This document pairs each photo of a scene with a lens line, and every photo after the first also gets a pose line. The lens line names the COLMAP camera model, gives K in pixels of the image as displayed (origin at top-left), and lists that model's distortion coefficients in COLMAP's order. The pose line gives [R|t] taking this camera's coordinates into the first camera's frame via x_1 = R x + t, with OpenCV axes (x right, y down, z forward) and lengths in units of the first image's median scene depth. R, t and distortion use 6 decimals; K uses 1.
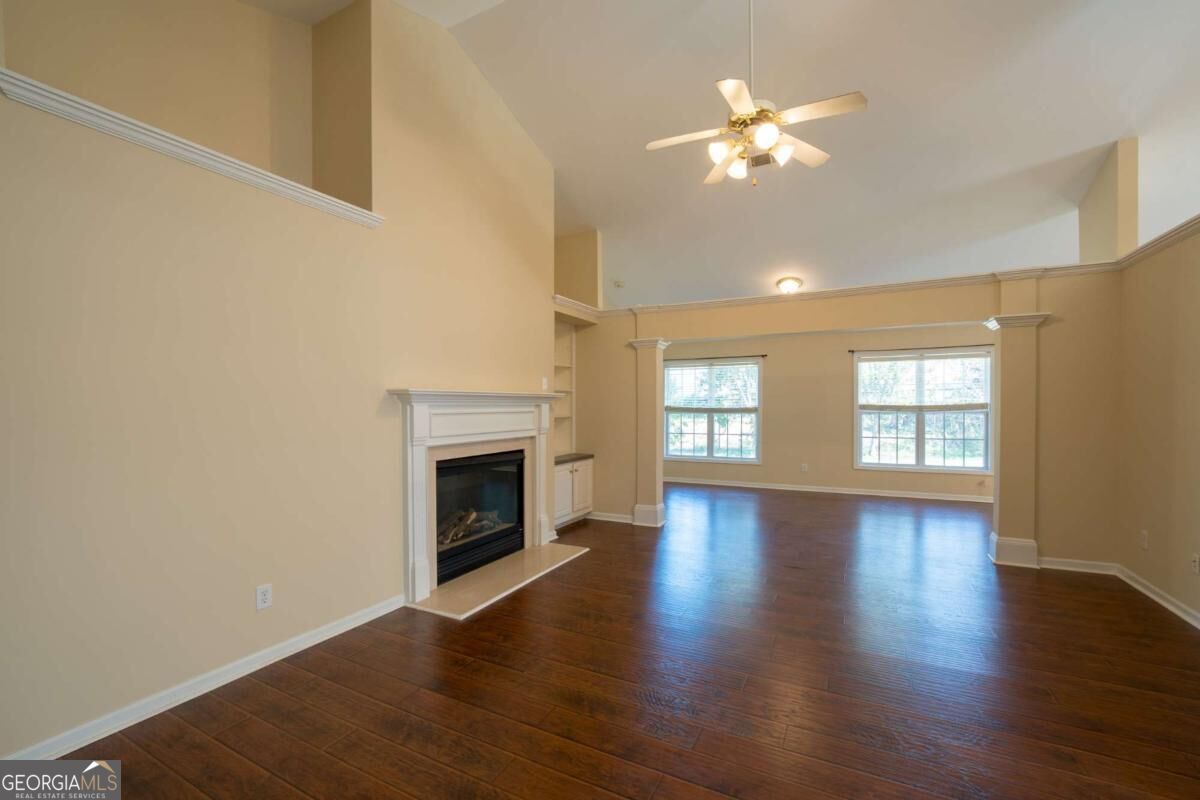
lens RADIAL K [[492.4, 0, 598.3], [0, 492.4, 405.8], [0, 0, 1]] dist [-0.014325, 0.000286]
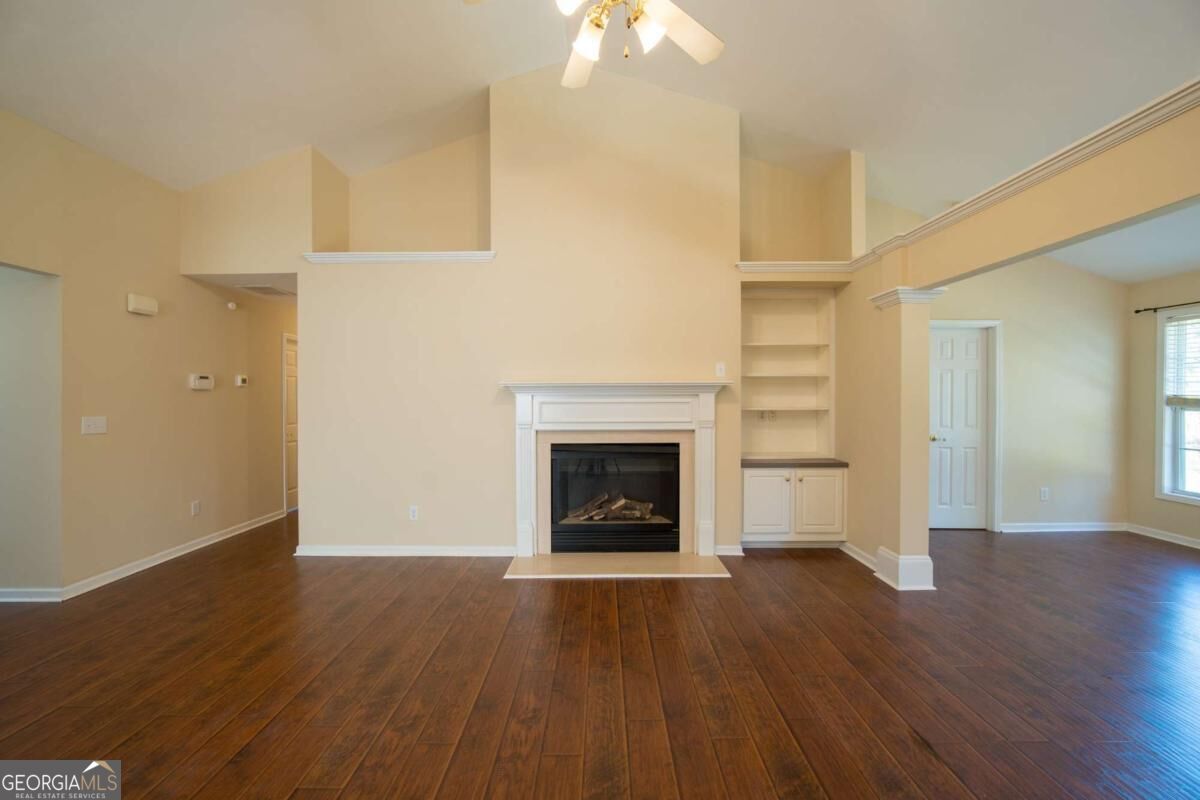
lens RADIAL K [[477.4, 0, 599.2], [0, 477.4, 397.2], [0, 0, 1]] dist [-0.025860, 0.006460]
pose [[0.464854, 0.006560, -0.885363, 0.549038], [0.000719, 0.999969, 0.007787, -0.004316], [0.885387, -0.004256, 0.464835, 0.445321]]
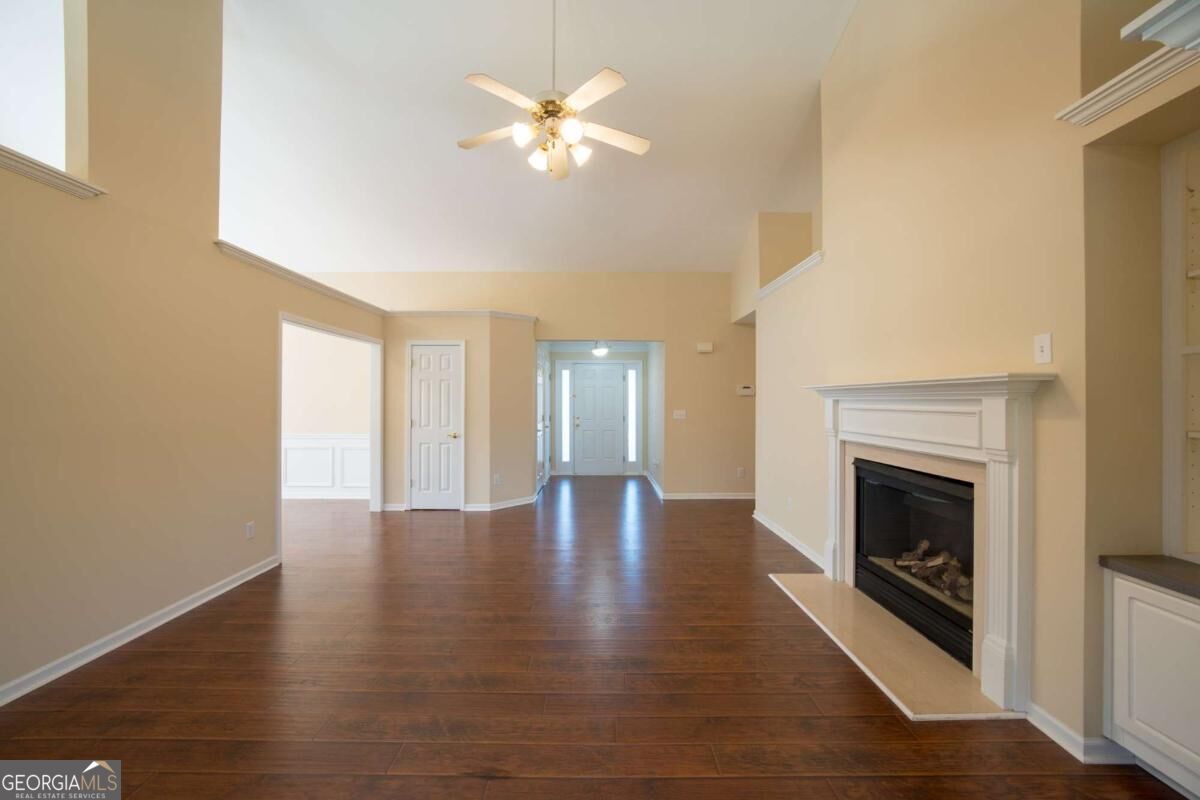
lens RADIAL K [[477.4, 0, 599.2], [0, 477.4, 397.2], [0, 0, 1]] dist [-0.025860, 0.006460]
pose [[-0.880945, 0.000822, -0.473218, 0.429242], [0.002899, 0.999989, -0.003660, -0.003543], [0.473210, -0.004596, -0.880938, 1.221903]]
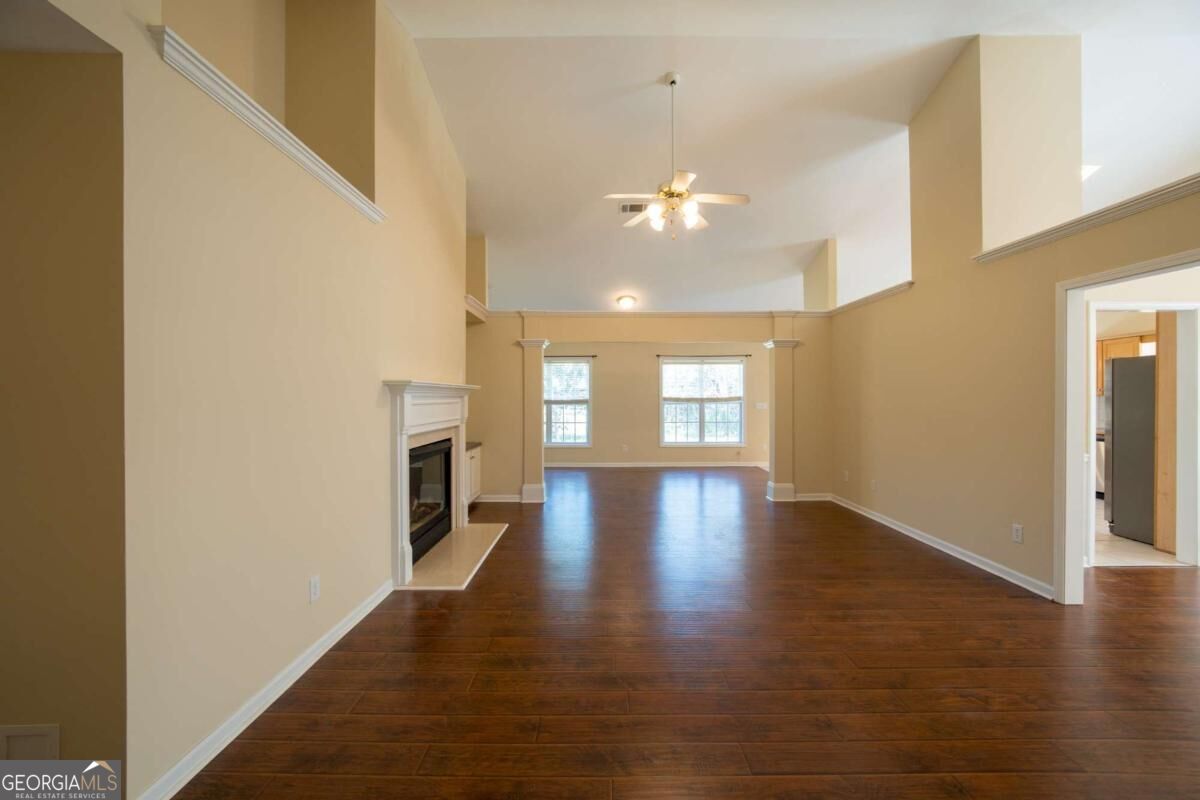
lens RADIAL K [[477.4, 0, 599.2], [0, 477.4, 397.2], [0, 0, 1]] dist [-0.025860, 0.006460]
pose [[0.885006, 0.003363, 0.465568, -0.339544], [-0.002166, 0.999993, -0.003106, 0.002479], [-0.465575, 0.001741, 0.885007, -0.062497]]
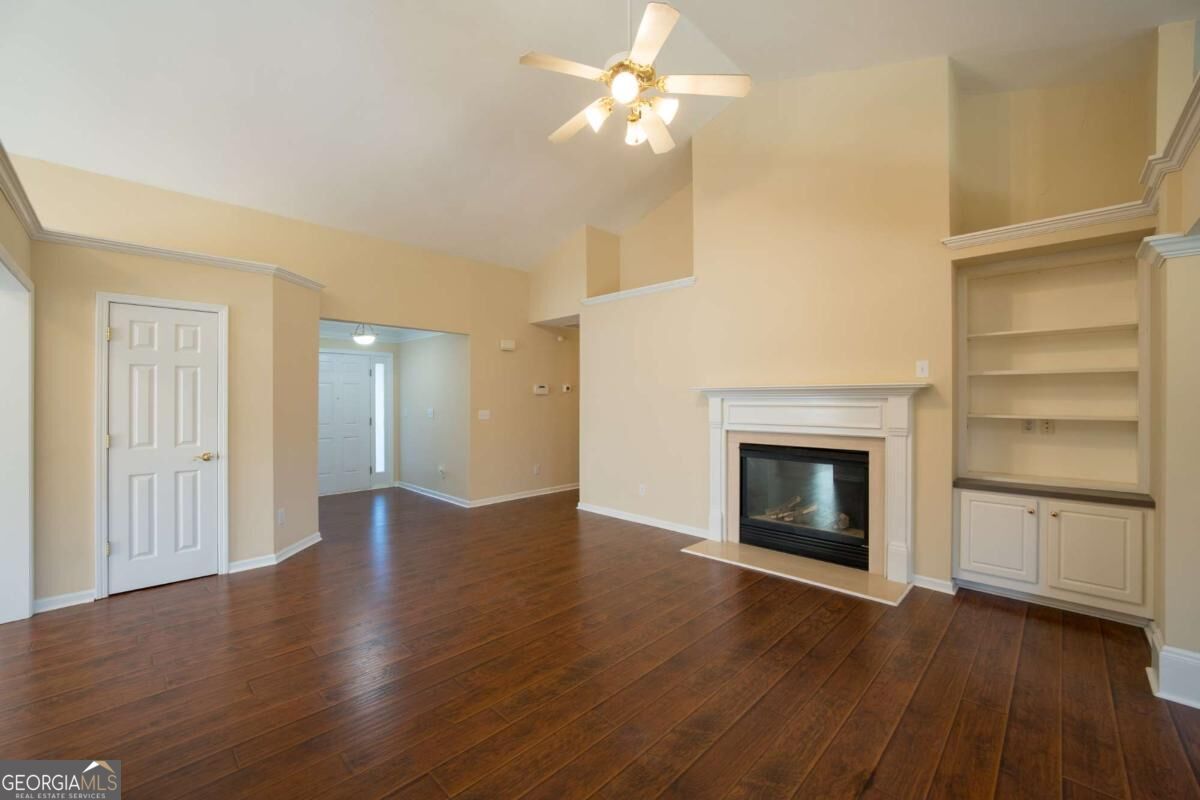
lens RADIAL K [[477.4, 0, 599.2], [0, 477.4, 397.2], [0, 0, 1]] dist [-0.025860, 0.006460]
pose [[-0.285203, 0.001552, -0.958466, 0.727364], [0.002237, 0.999997, 0.000953, -0.005459], [0.958465, -0.001872, -0.285205, 0.771635]]
